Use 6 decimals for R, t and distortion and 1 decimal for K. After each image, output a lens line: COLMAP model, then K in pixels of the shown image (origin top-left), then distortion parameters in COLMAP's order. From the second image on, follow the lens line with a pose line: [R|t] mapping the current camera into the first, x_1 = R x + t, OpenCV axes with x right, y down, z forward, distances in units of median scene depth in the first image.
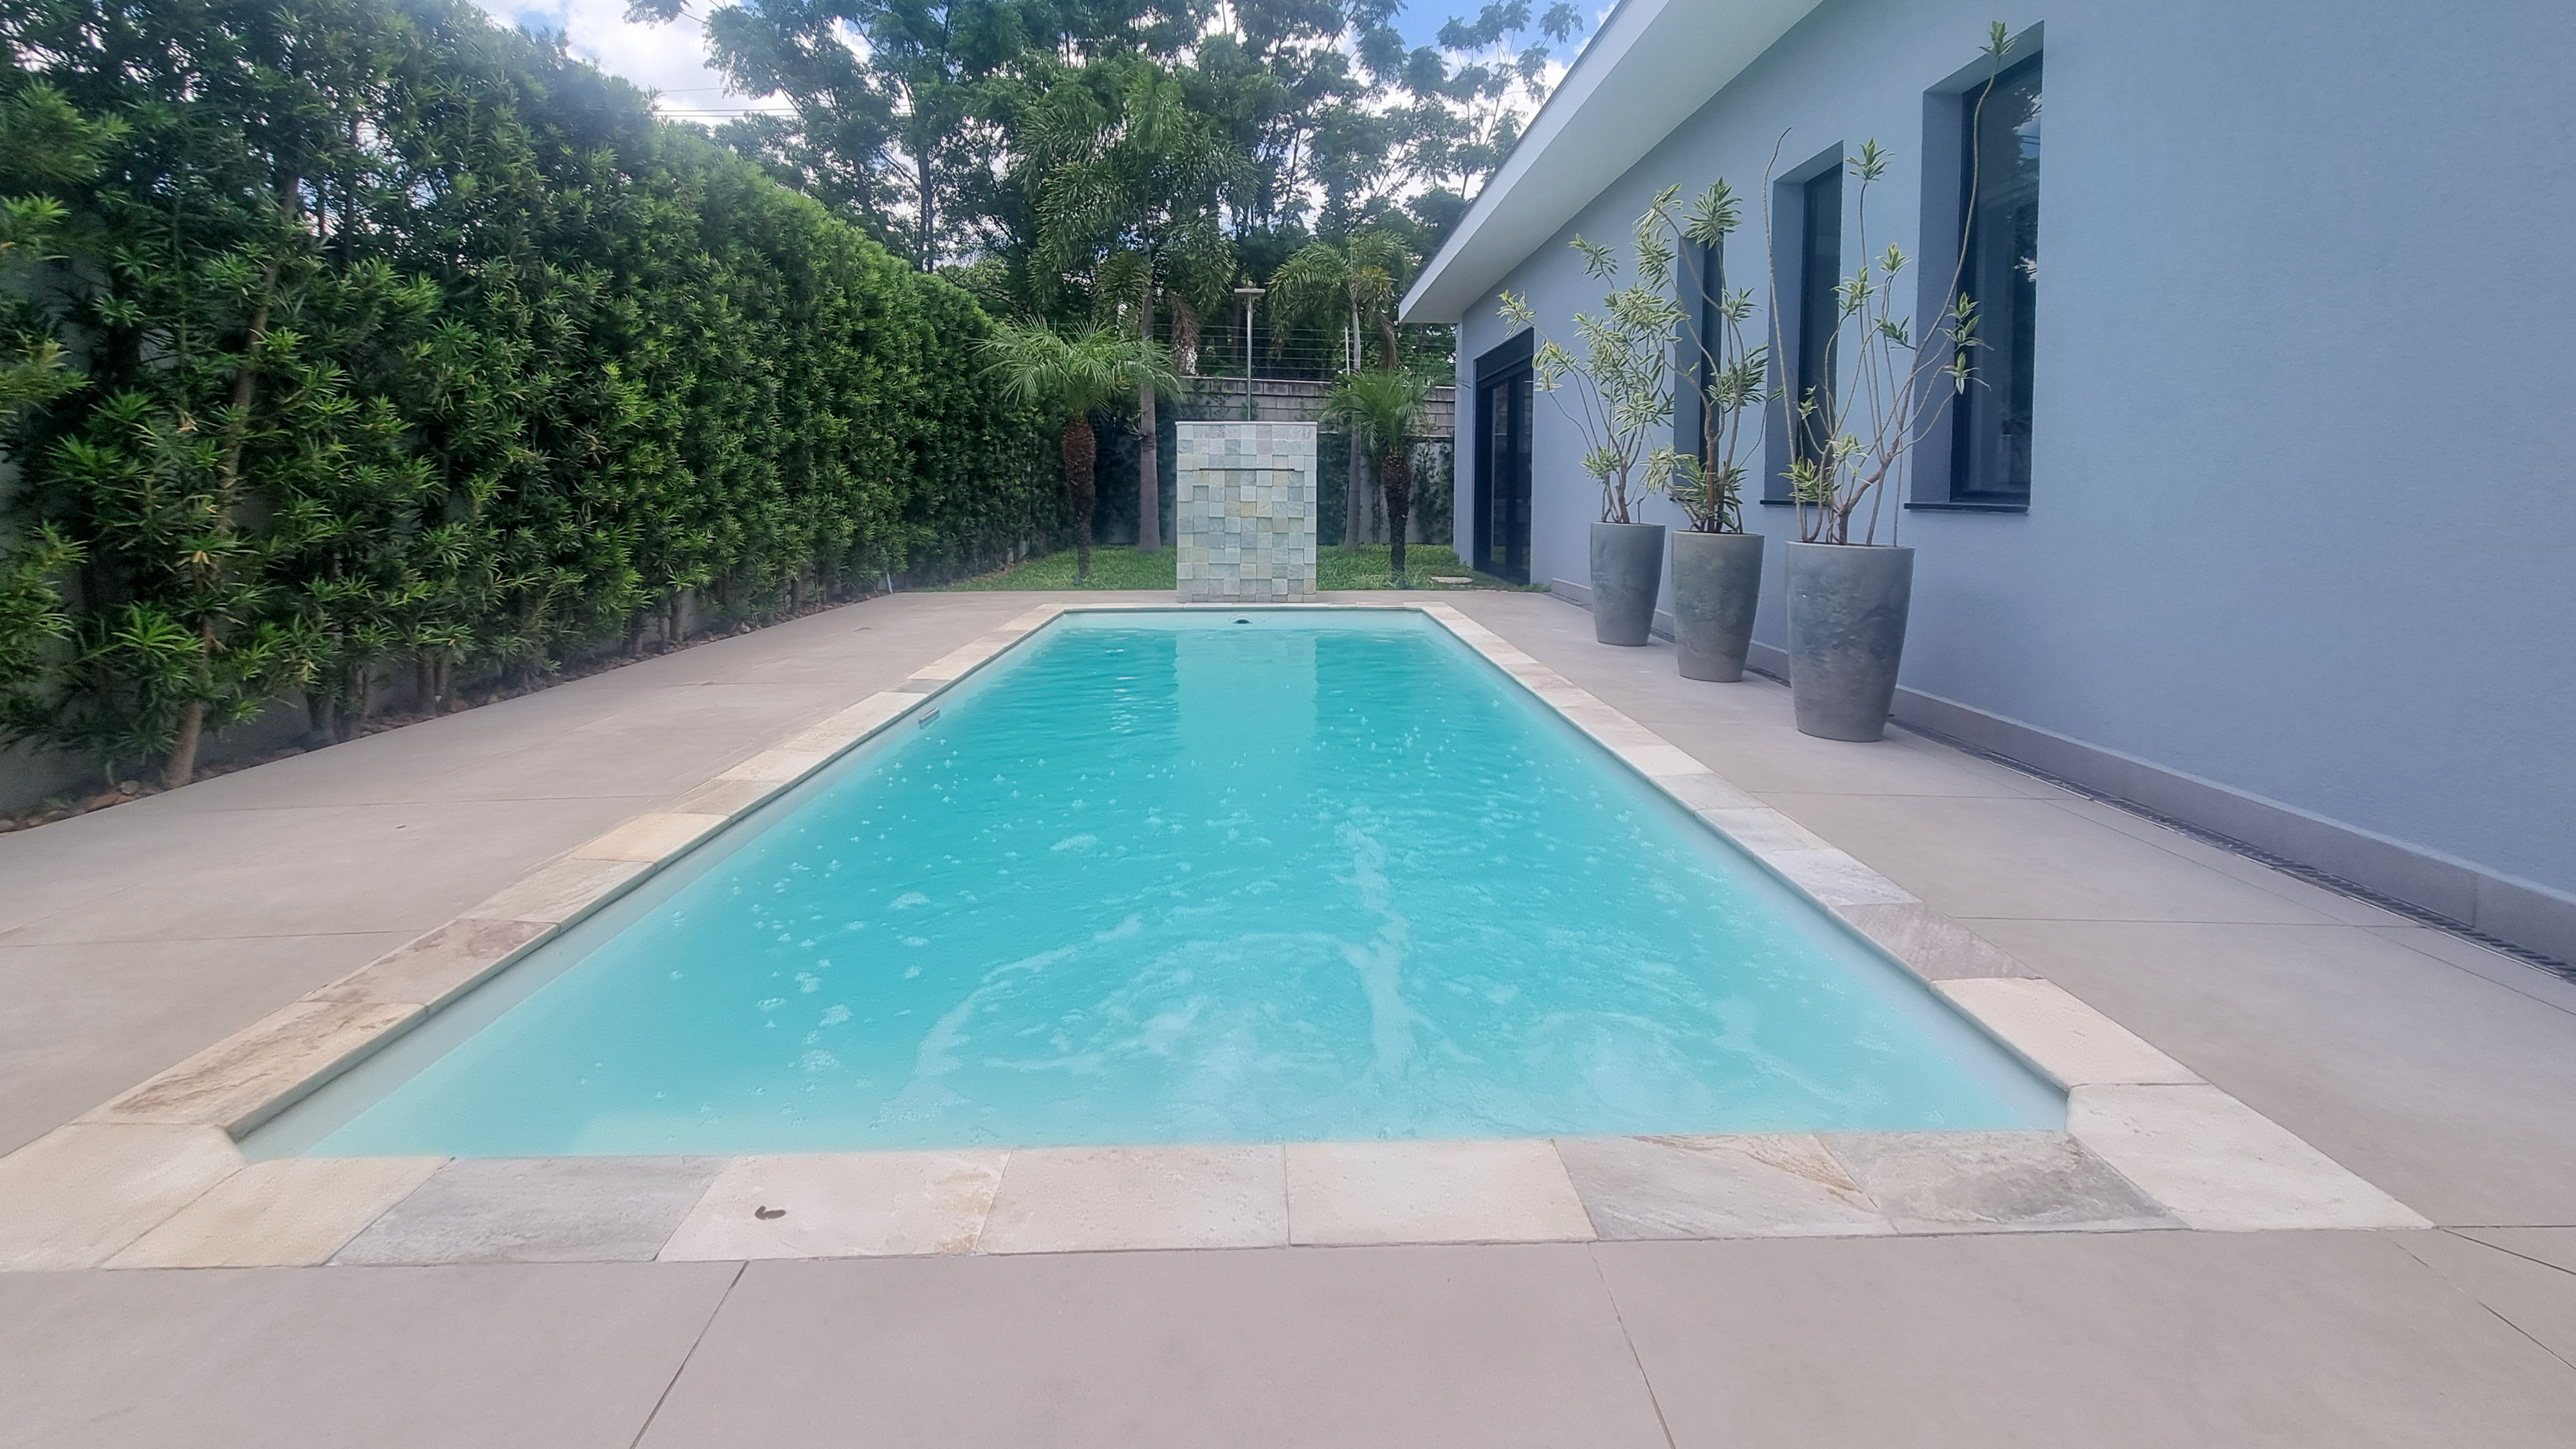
lens RADIAL K [[1066.9, 0, 1287.6], [0, 1066.9, 722.5], [0, 0, 1]] dist [0.001888, 0.000510]
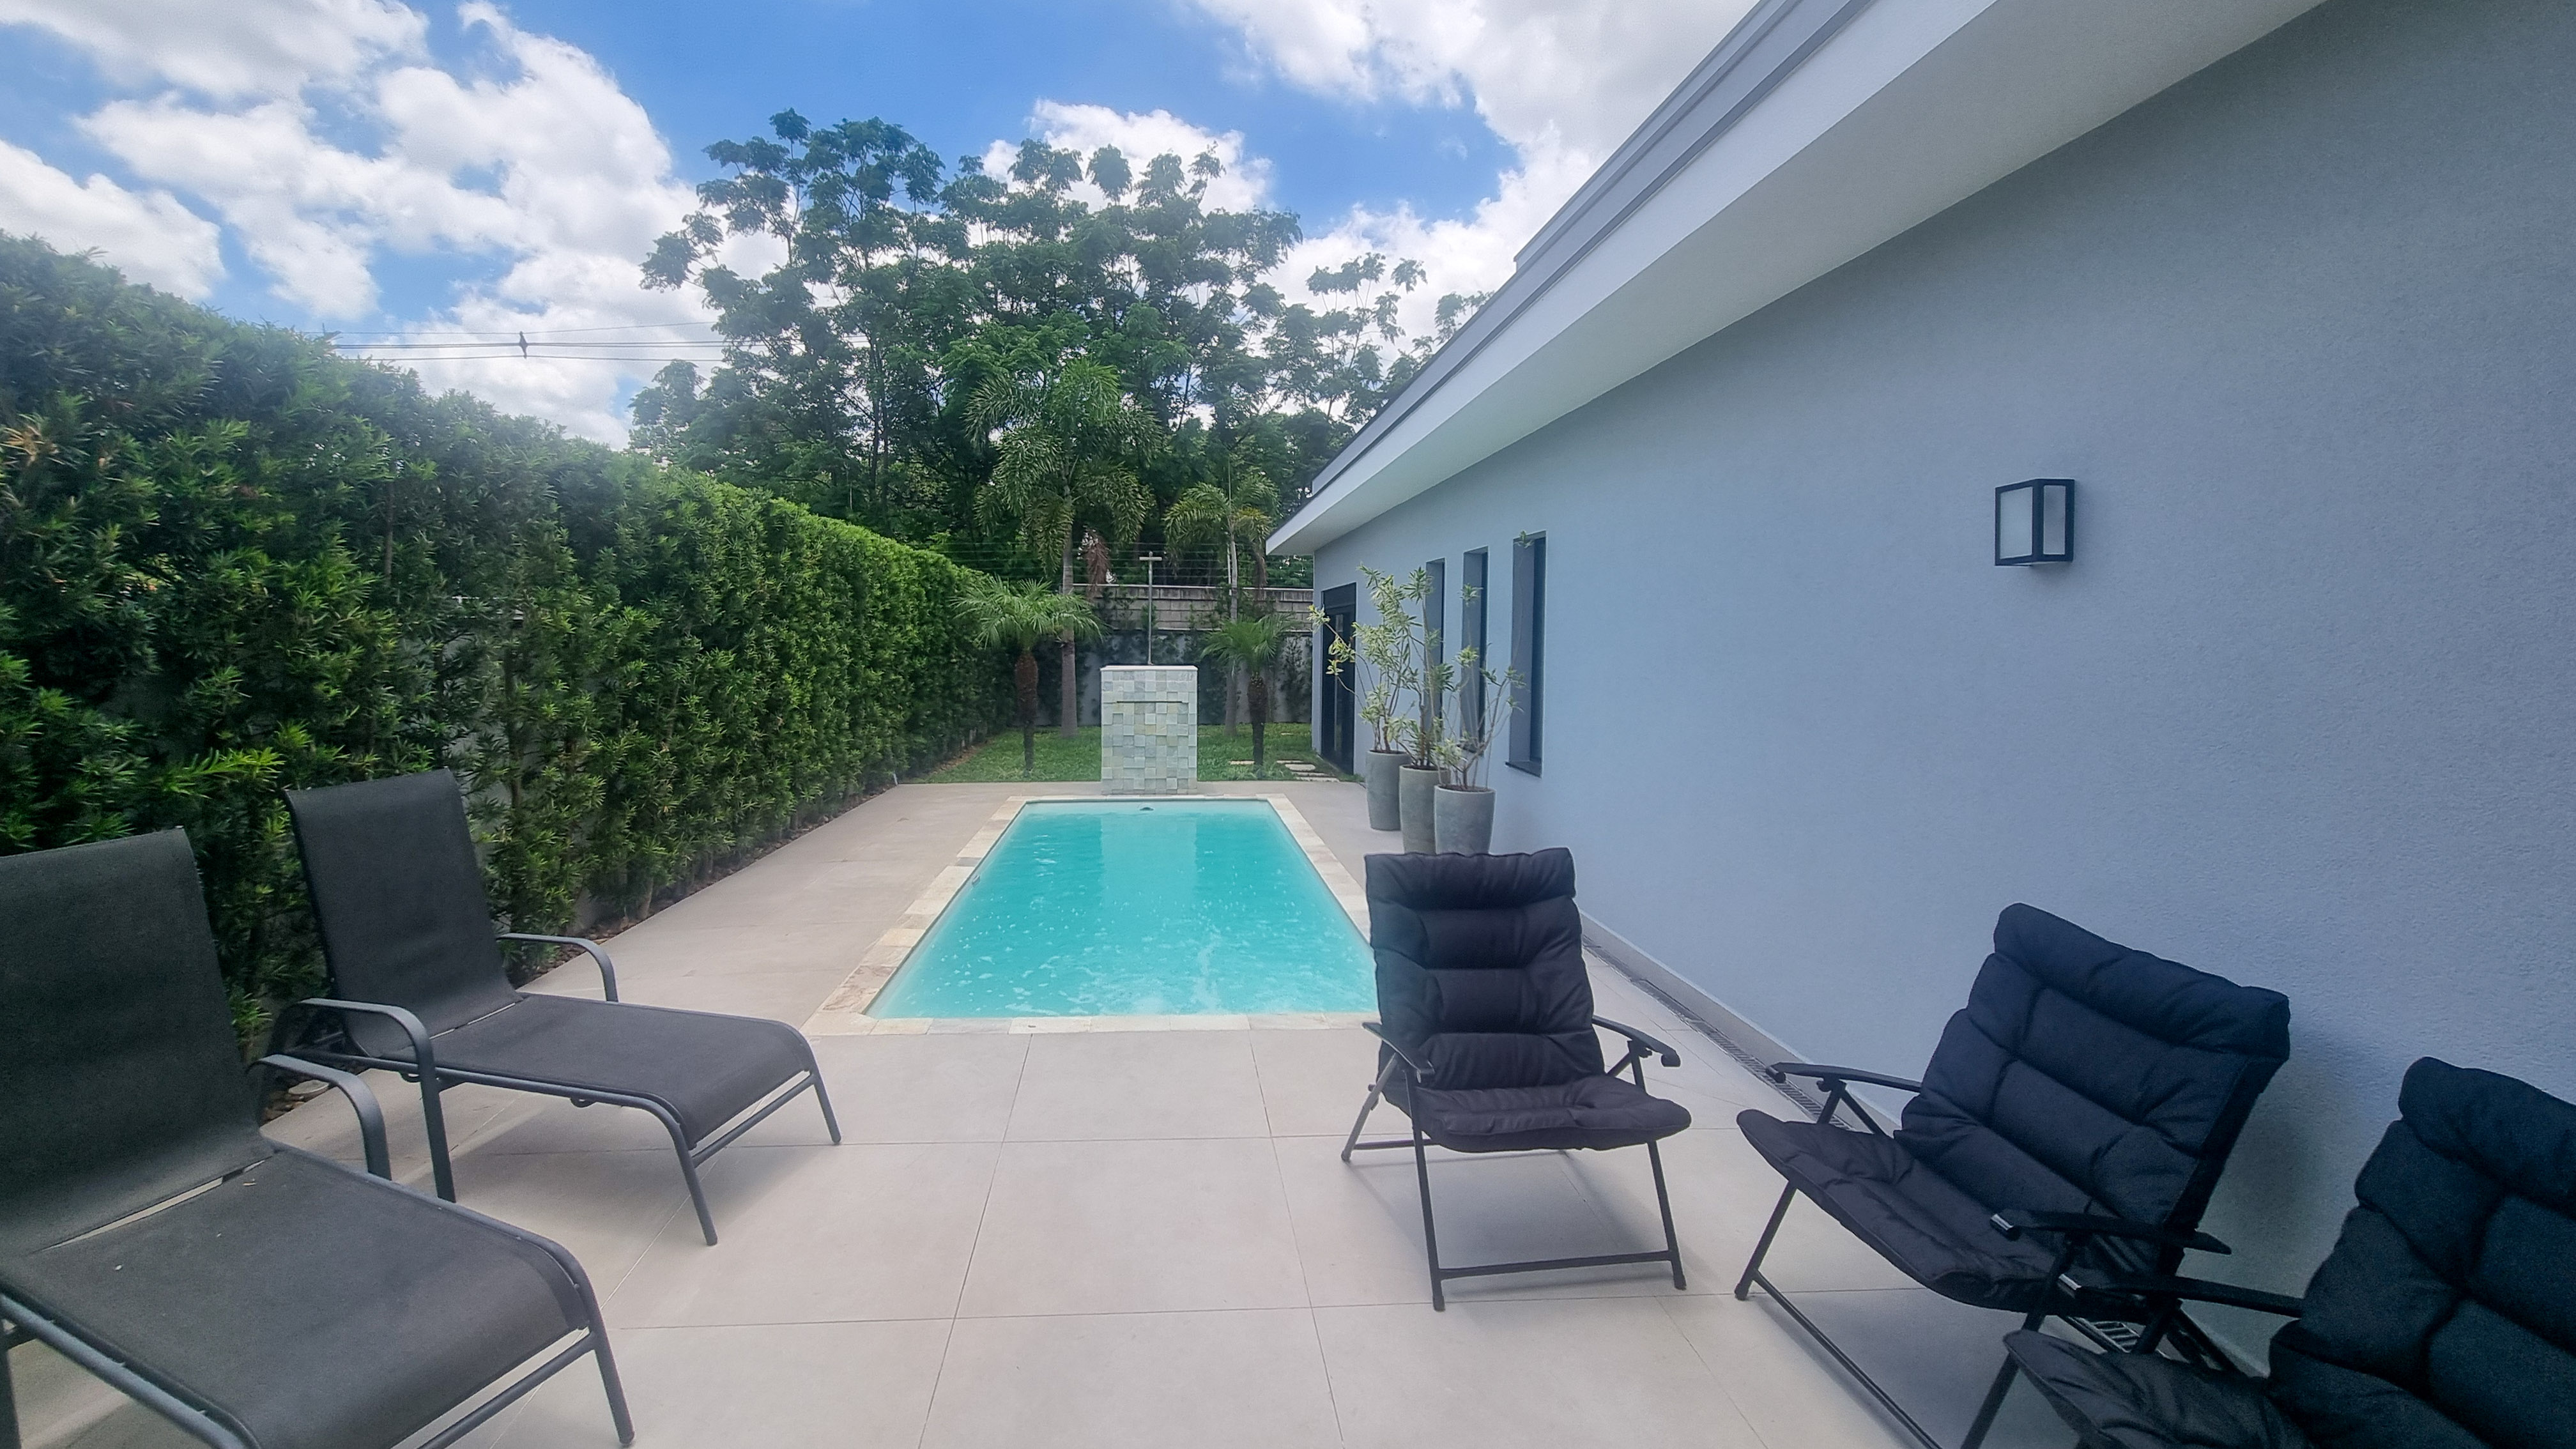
lens RADIAL K [[1066.9, 0, 1208.8], [0, 1066.9, 663.0], [0, 0, 1]] dist [0.001888, 0.000510]
pose [[0.999687, 0.000793, 0.024994, 0.004974], [0.003921, 0.982160, -0.188006, -0.009962], [-0.024697, 0.188046, 0.981850, -0.331025]]
